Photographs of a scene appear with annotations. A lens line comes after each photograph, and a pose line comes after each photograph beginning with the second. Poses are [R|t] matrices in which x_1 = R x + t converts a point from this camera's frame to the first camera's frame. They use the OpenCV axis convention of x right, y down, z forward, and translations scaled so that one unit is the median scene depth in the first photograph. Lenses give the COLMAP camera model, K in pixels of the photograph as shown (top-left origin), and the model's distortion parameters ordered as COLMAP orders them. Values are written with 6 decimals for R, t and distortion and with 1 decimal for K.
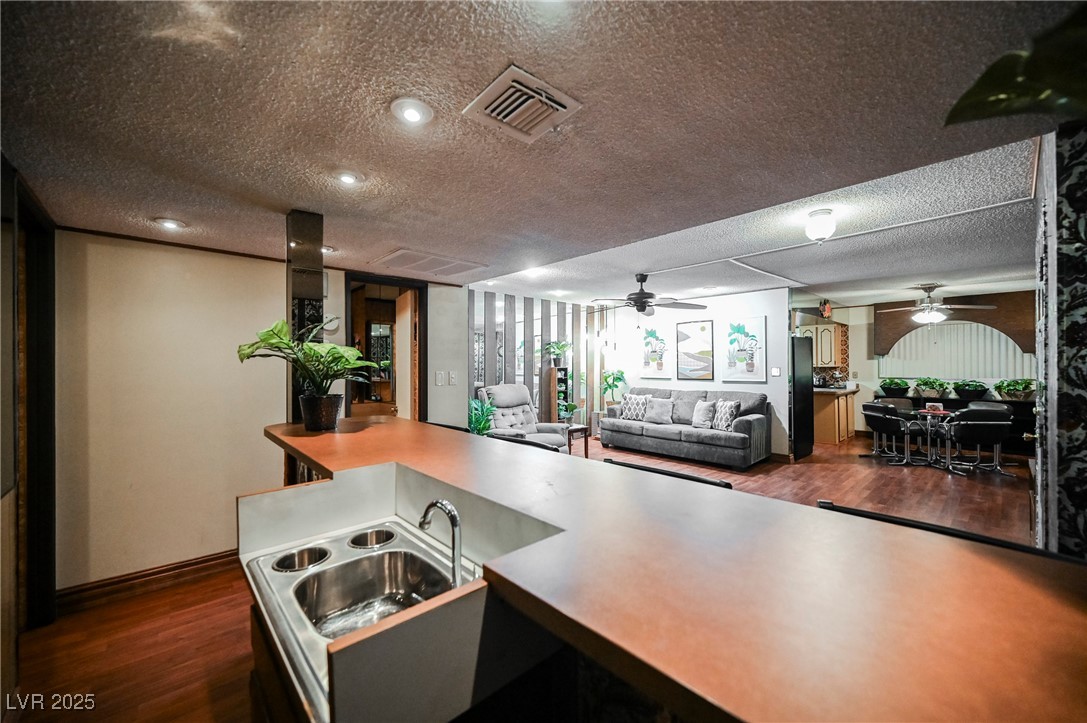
lens RADIAL K [[422.5, 0, 543.5], [0, 422.5, 361.5], [0, 0, 1]] dist [-0.000089, -0.000038]
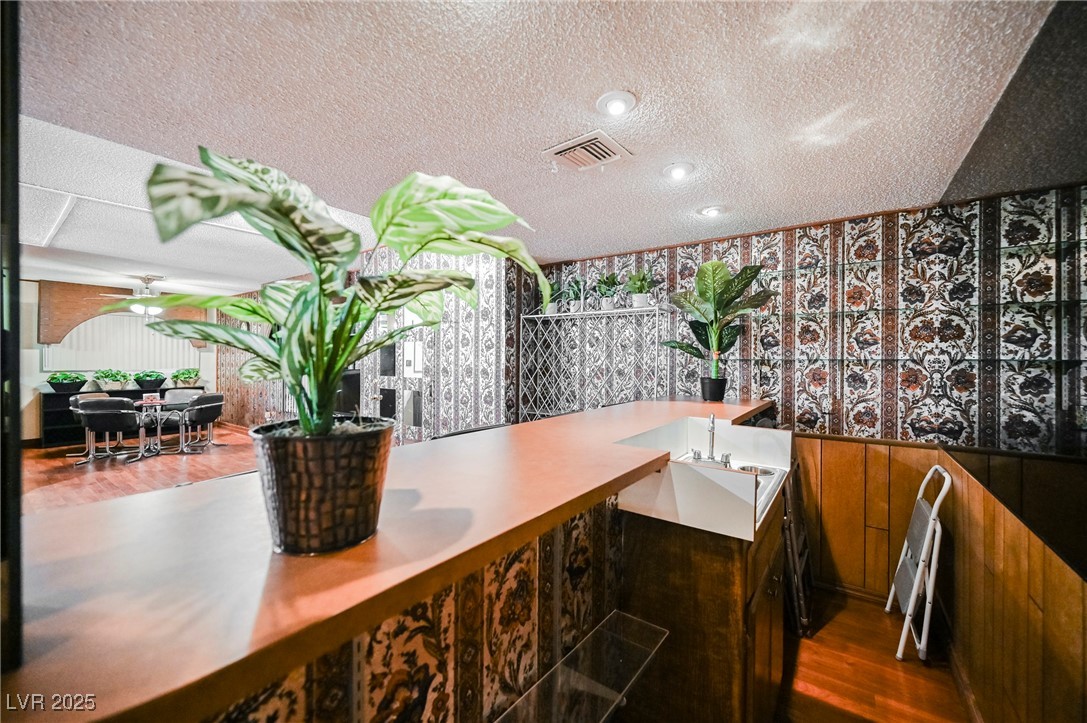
lens RADIAL K [[425.6, 0, 542.4], [0, 425.6, 360.3], [0, 0, 1]] dist [-0.001069, -0.000054]
pose [[-0.193204, -0.001763, 0.981157, -0.249470], [-0.010048, 0.999949, -0.000182, 0.008550], [-0.981107, -0.009894, -0.193212, 0.261577]]
